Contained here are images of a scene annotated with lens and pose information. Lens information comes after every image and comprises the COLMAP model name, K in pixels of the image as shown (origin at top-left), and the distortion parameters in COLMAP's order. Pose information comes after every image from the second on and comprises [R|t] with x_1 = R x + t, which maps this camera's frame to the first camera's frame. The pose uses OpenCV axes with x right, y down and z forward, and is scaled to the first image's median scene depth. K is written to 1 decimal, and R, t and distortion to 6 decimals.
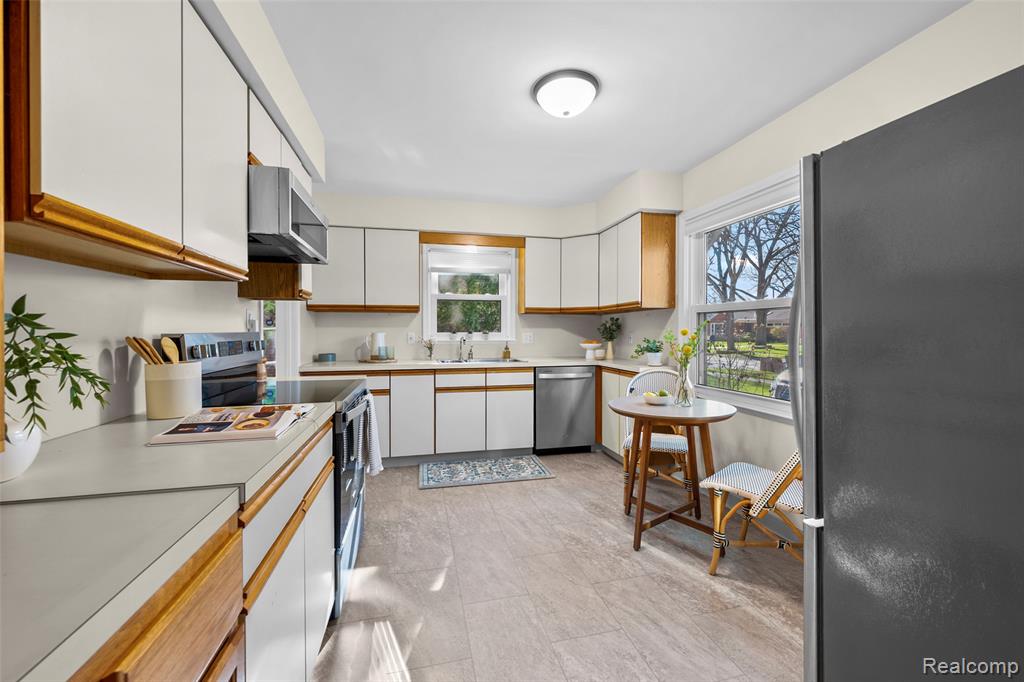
lens RADIAL K [[405.3, 0, 512.4], [0, 405.3, 331.3], [0, 0, 1]] dist [-0.002861, -0.000168]
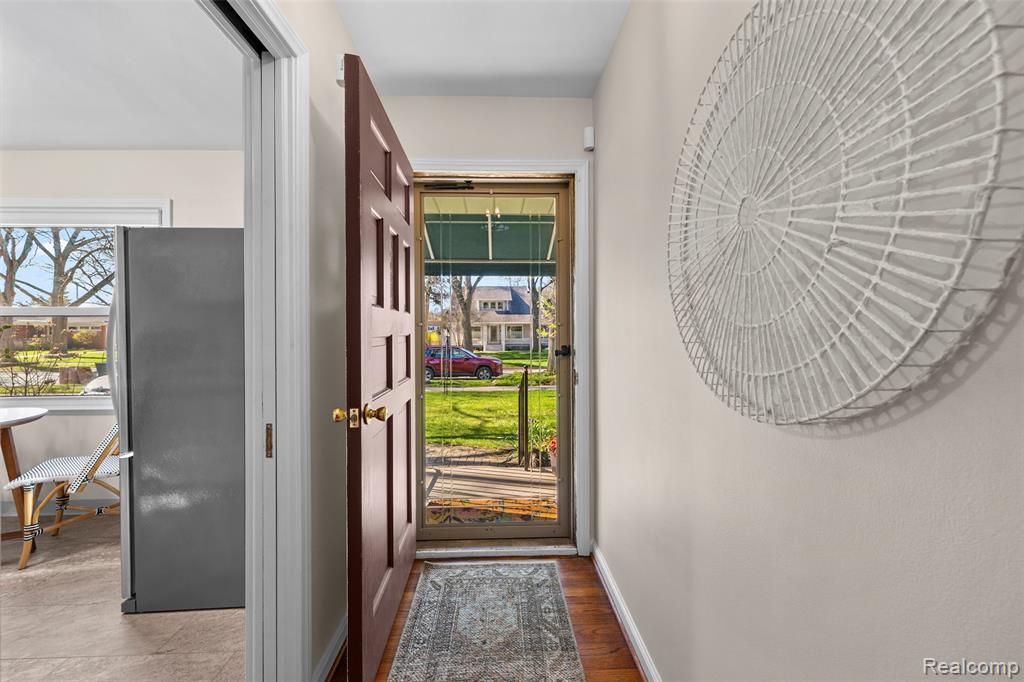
lens RADIAL K [[405.3, 0, 514.0], [0, 405.3, 332.0], [0, 0, 1]] dist [-0.002861, -0.000168]
pose [[0.172055, -0.001959, 0.985085, -0.310639], [0.010015, 0.999950, 0.000240, 0.002510], [-0.985036, 0.009825, 0.172066, -0.434499]]
